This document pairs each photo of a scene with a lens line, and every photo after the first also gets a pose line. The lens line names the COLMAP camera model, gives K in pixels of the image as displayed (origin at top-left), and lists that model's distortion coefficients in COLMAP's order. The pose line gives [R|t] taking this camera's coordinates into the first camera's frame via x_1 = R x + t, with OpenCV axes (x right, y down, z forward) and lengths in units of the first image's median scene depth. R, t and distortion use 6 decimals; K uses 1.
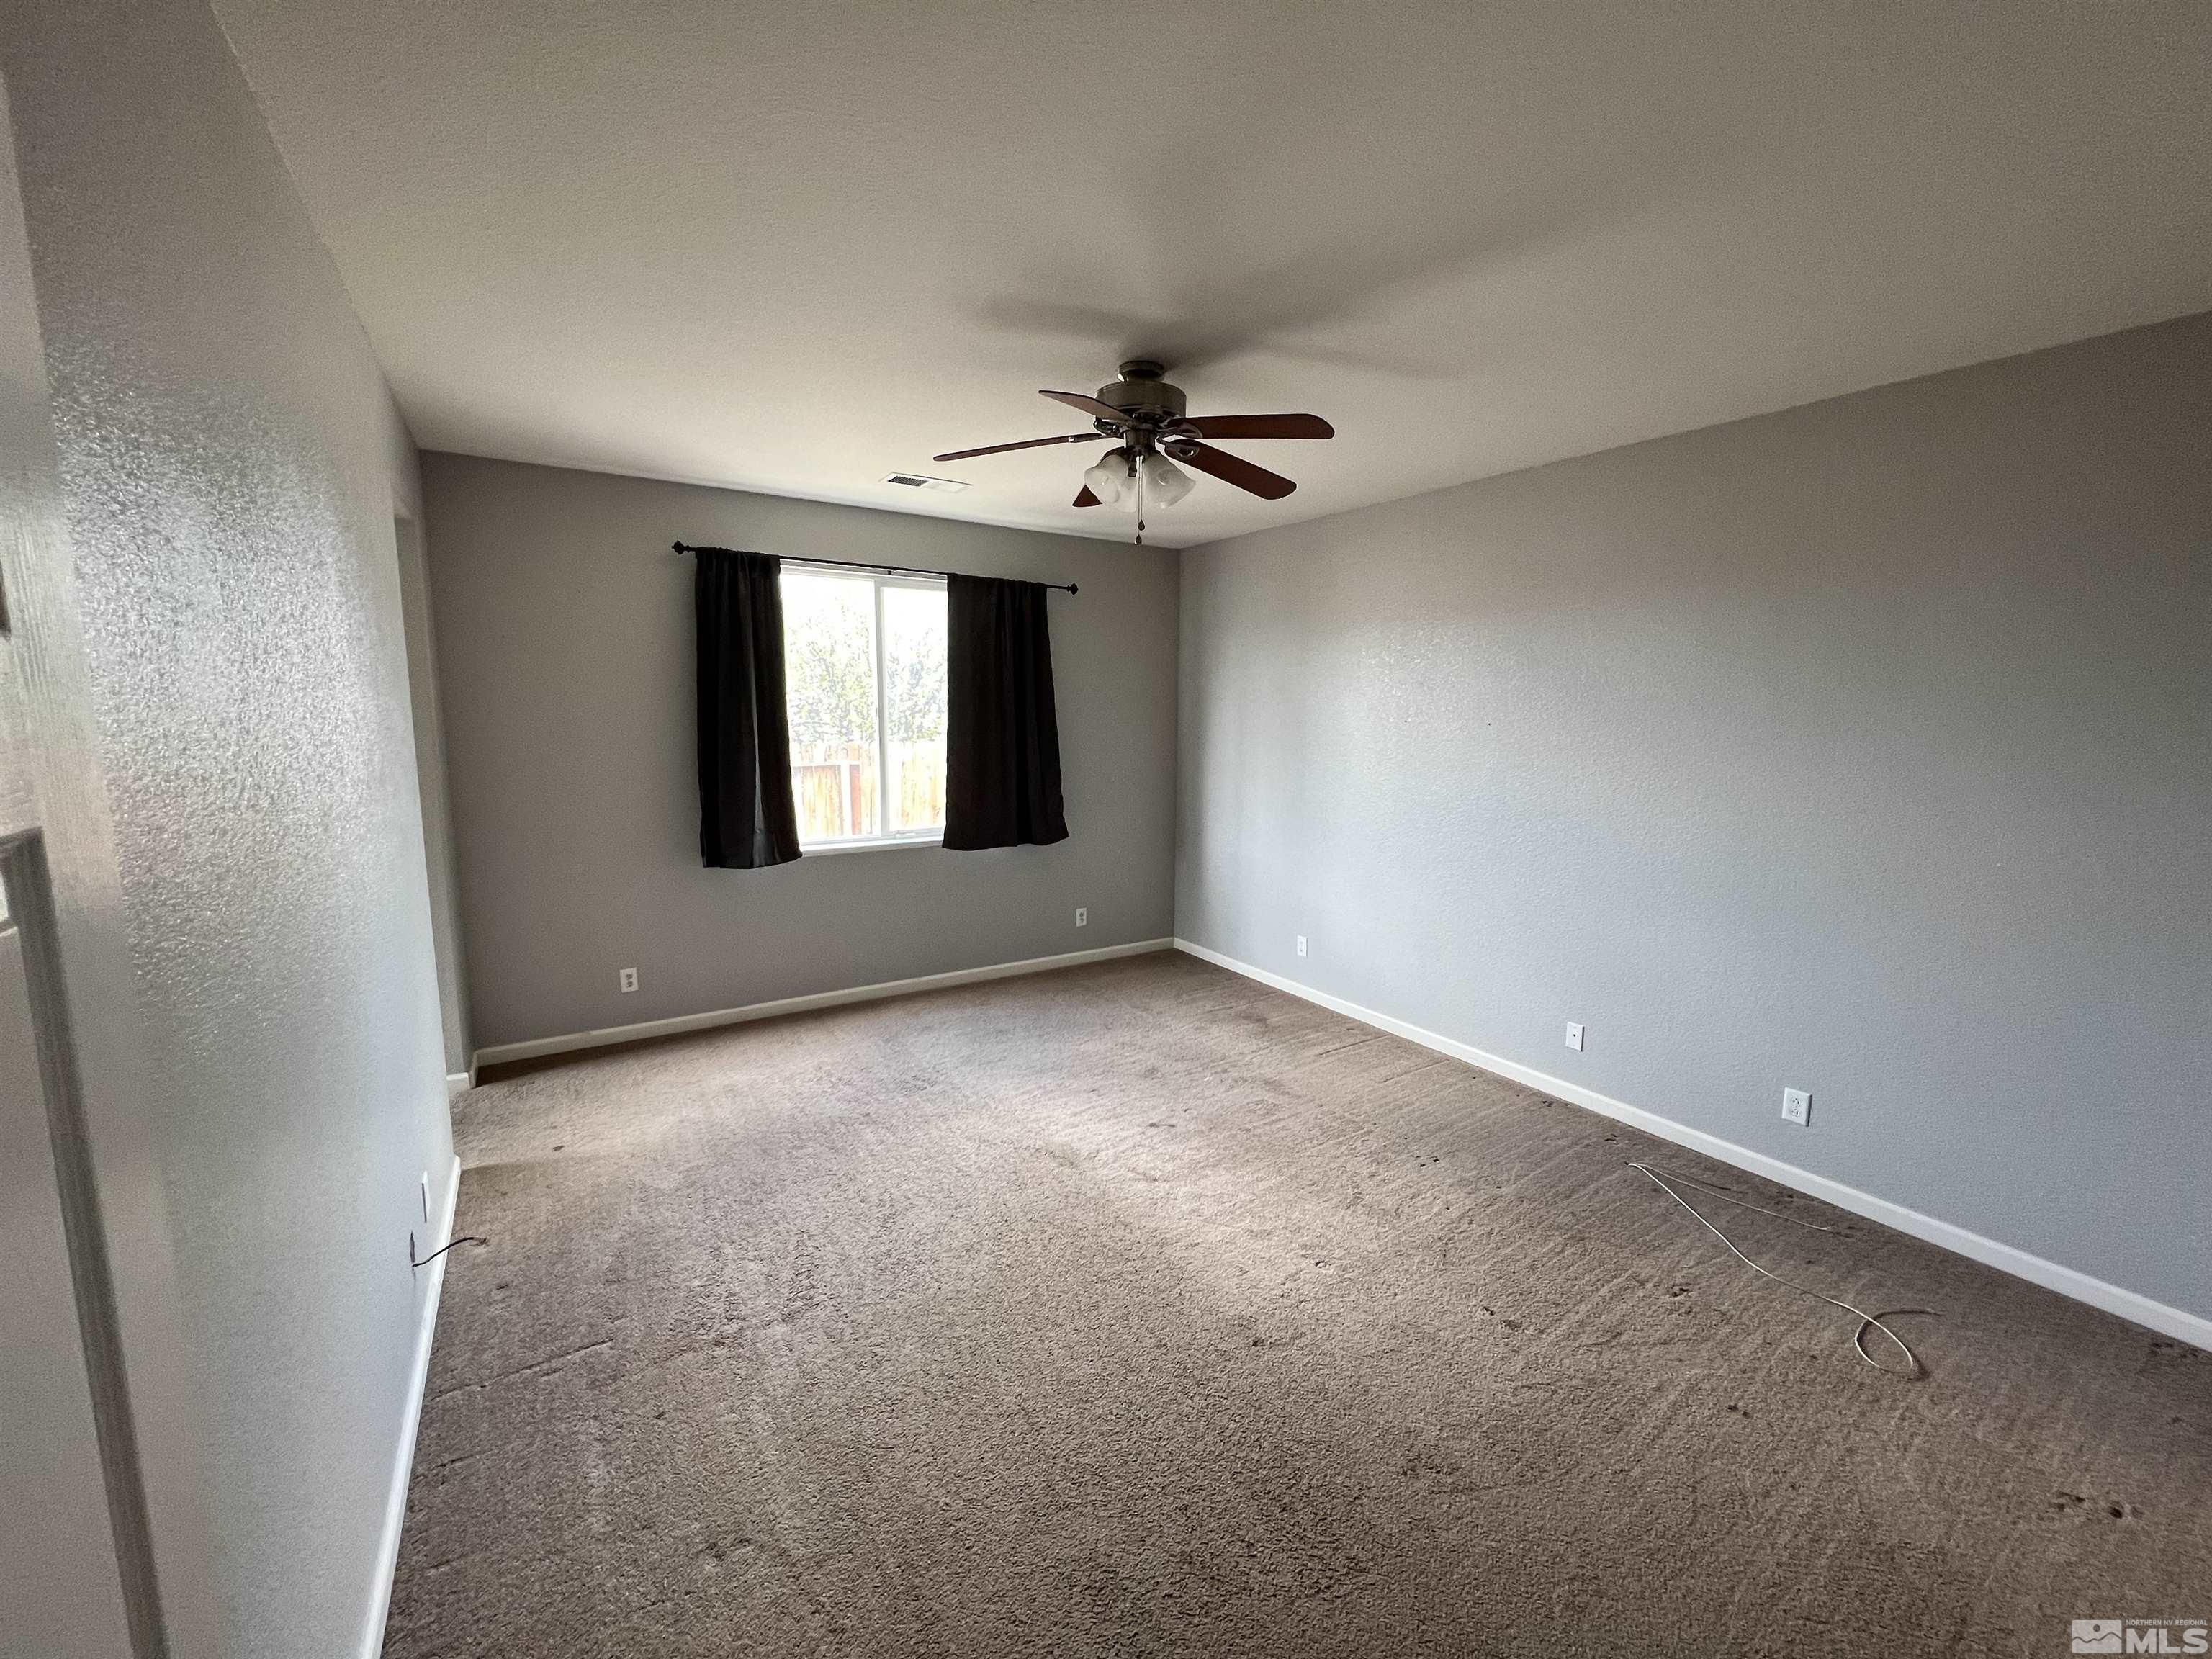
lens RADIAL K [[891.9, 0, 1108.3], [0, 891.9, 828.5], [0, 0, 1]] dist [0.009971, -0.000011]
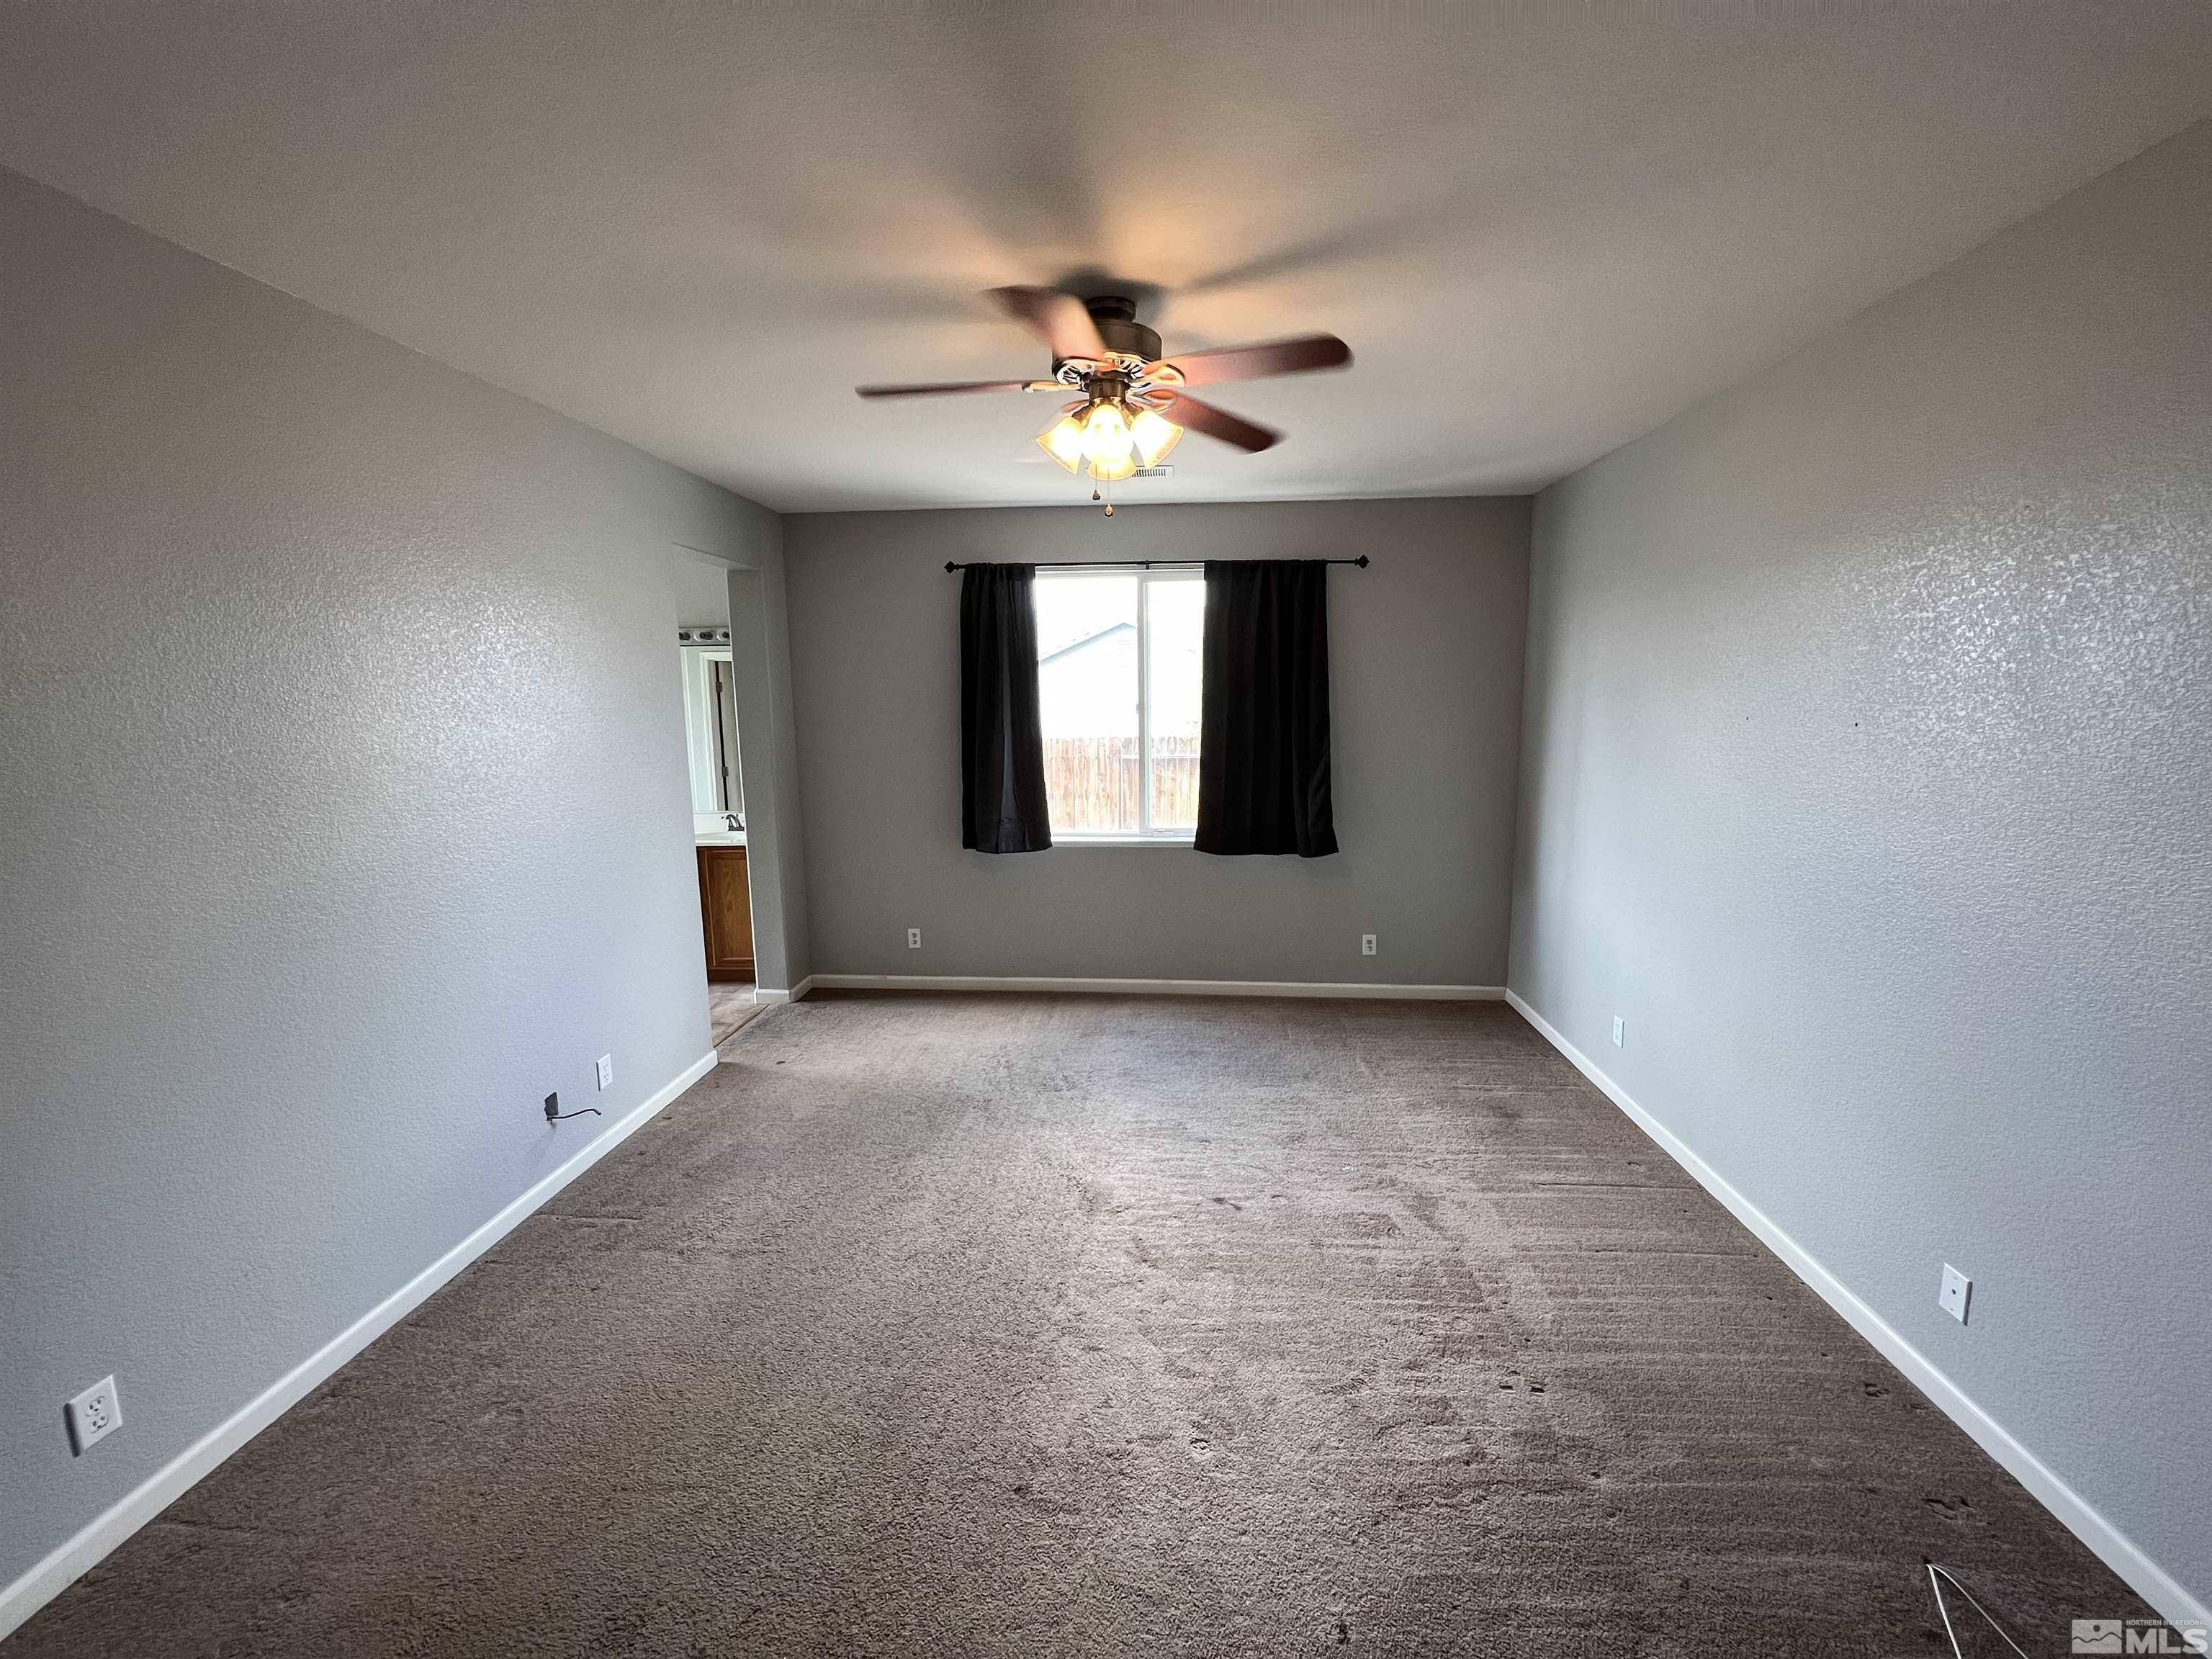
lens RADIAL K [[891.9, 0, 1108.3], [0, 891.9, 828.5], [0, 0, 1]] dist [0.009971, -0.000011]
pose [[0.795151, 0.072689, -0.602039, 0.357475], [-0.065988, 0.997266, 0.033254, -0.030754], [0.602810, 0.013285, 0.797774, 0.205456]]
